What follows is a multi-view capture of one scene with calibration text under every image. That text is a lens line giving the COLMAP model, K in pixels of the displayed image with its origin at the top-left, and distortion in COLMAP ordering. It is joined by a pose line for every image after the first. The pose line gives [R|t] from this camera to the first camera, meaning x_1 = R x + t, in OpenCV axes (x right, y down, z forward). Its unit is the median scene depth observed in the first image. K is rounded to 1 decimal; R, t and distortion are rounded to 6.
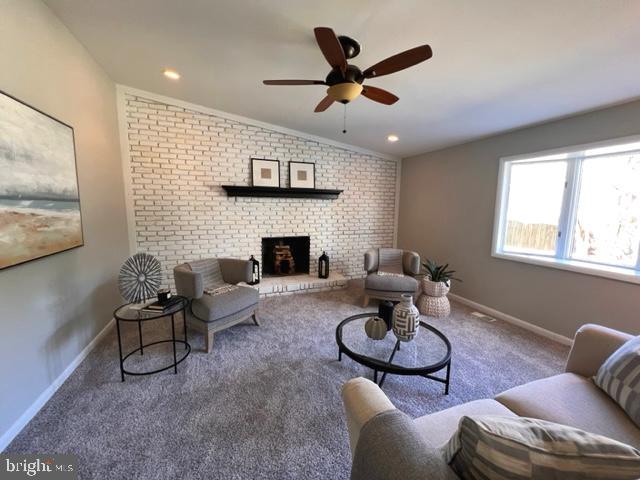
lens RADIAL K [[256.1, 0, 320.0], [0, 256.1, 238.7], [0, 0, 1]] dist [-0.002517, 0.001314]
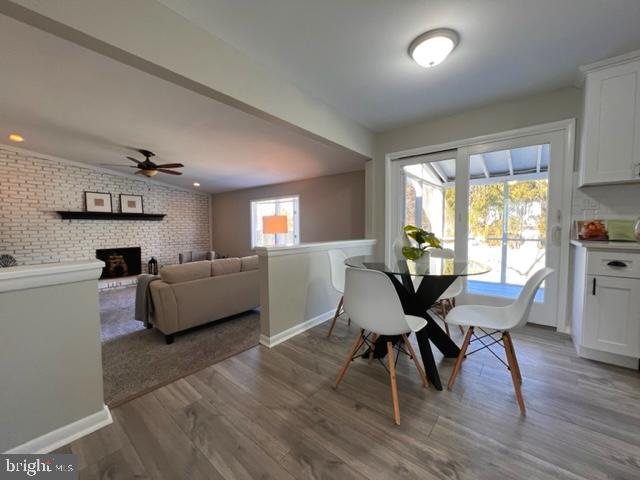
lens RADIAL K [[256.1, 0, 320.0], [0, 256.1, 238.2], [0, 0, 1]] dist [-0.002517, 0.001314]
pose [[0.863192, -0.040461, 0.503252, 0.114143], [0.080075, 0.995138, -0.057338, 0.110135], [-0.498485, 0.089792, 0.862236, -0.754849]]
